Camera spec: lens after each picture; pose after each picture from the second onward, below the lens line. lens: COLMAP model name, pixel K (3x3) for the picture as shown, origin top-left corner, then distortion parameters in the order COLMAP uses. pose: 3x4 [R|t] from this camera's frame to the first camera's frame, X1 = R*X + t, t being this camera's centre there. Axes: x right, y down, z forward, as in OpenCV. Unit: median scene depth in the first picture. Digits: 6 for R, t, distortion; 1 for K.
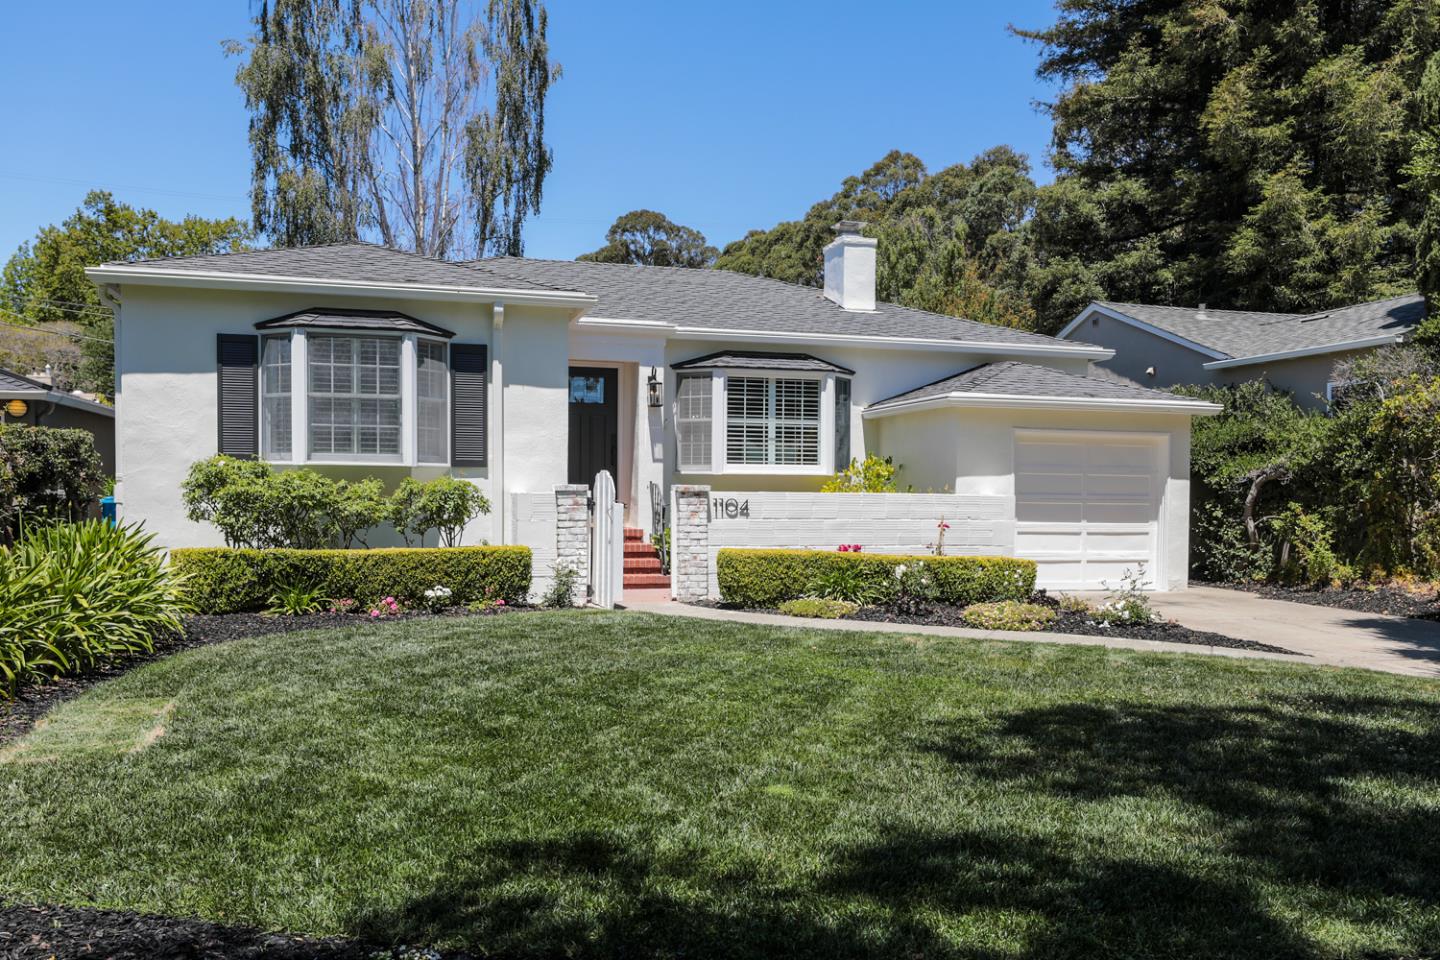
lens RADIAL K [[1021.1, 0, 720.0], [0, 1021.1, 480.0], [0, 0, 1]] dist [0.002822, 0.005563]
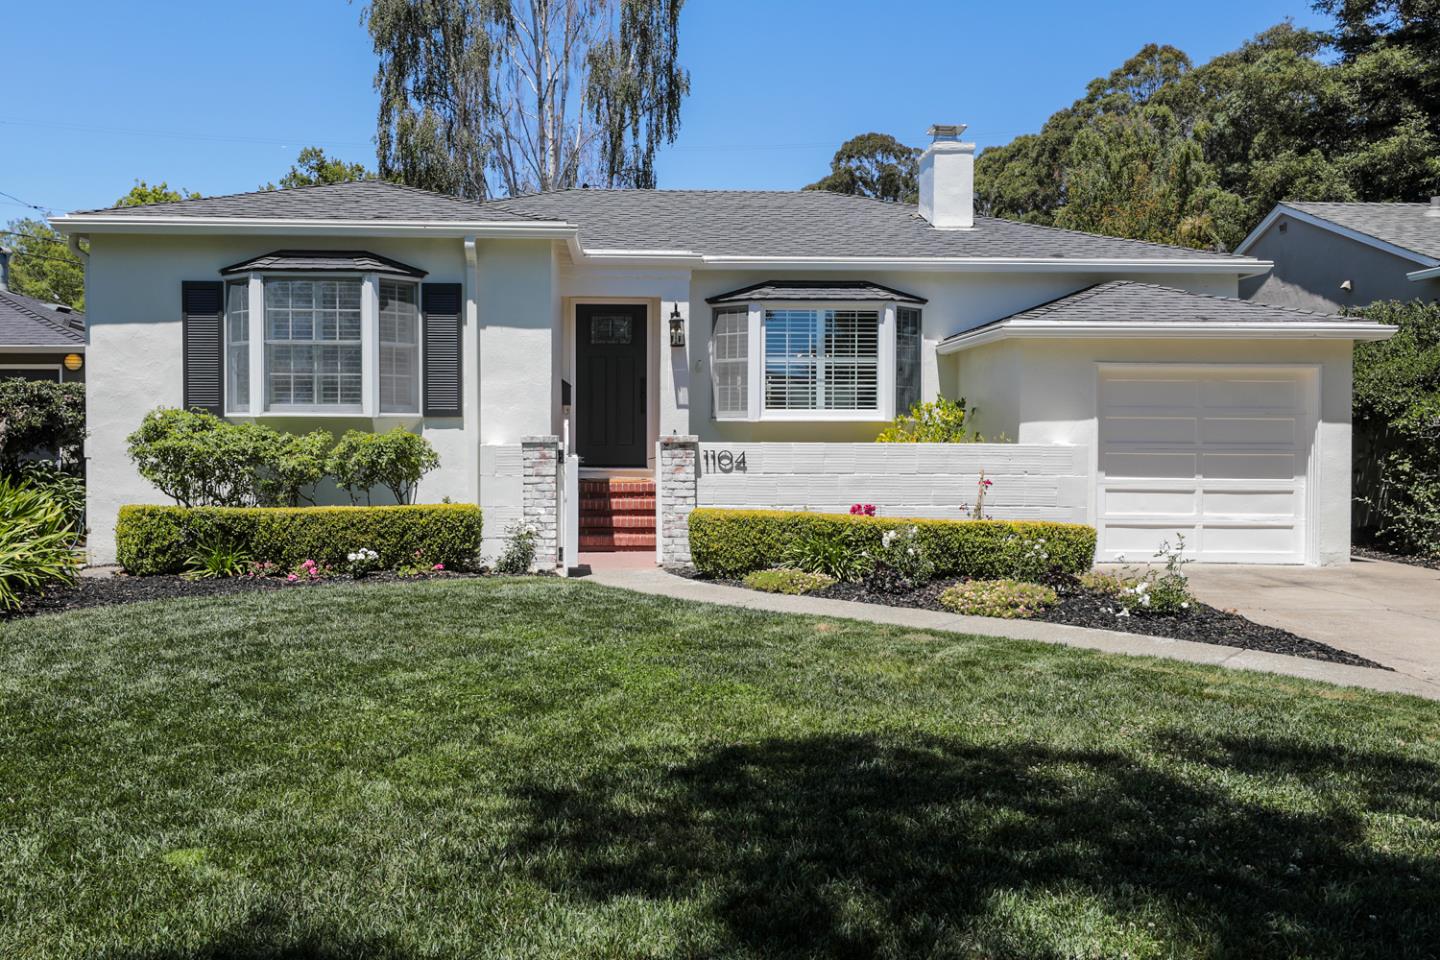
lens RADIAL K [[1086.5, 0, 716.3], [0, 1086.5, 418.8], [0, 0, 1]] dist [0.038957, 0.006881]
pose [[0.976228, -0.009189, -0.216552, 0.186474], [0.008197, 0.999951, -0.005481, -0.003314], [0.216592, 0.003575, 0.976256, 0.086634]]
